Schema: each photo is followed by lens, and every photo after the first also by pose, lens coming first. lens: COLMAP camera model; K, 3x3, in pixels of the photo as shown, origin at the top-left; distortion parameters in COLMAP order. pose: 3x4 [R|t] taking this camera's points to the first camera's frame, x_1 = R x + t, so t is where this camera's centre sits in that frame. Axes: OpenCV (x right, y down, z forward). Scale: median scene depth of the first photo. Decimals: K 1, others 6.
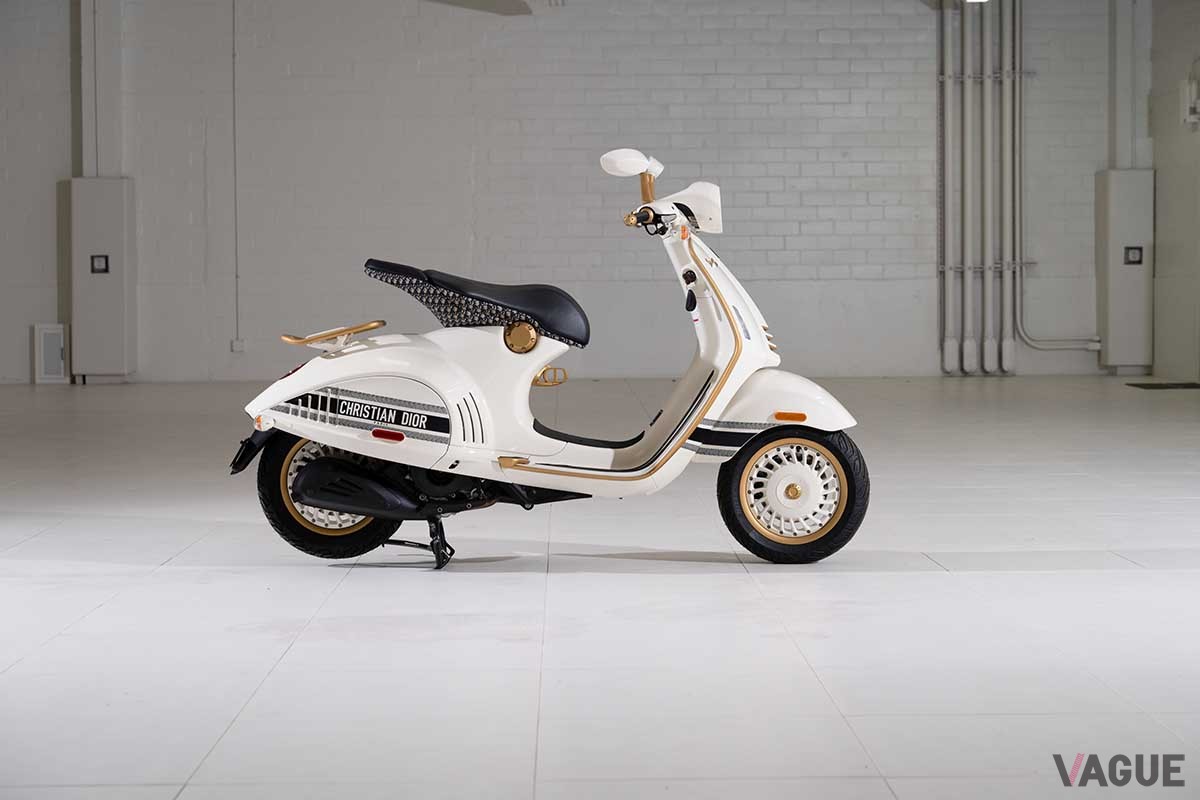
lens RADIAL K [[2372.6, 0, 600.9], [0, 2372.6, 403.9], [0, 0, 1]] dist [-0.050886, 0.000000]
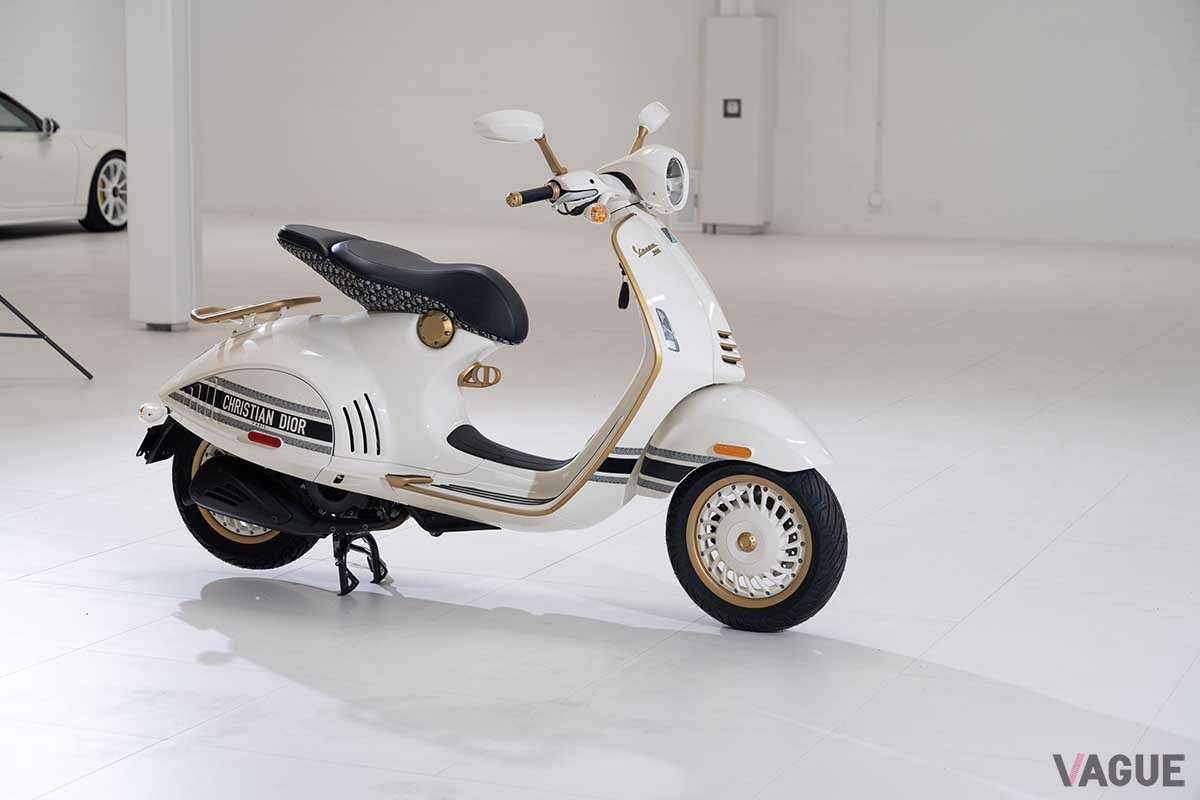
lens RADIAL K [[2401.6, 0, 599.1], [0, 2401.6, 395.1], [0, 0, 1]] dist [-0.042857, 0.000000]
pose [[0.920491, 0.068555, -0.384704, 0.342701], [-0.037072, 0.995371, 0.088673, -0.081548], [0.389002, -0.067361, 0.918771, 0.251391]]
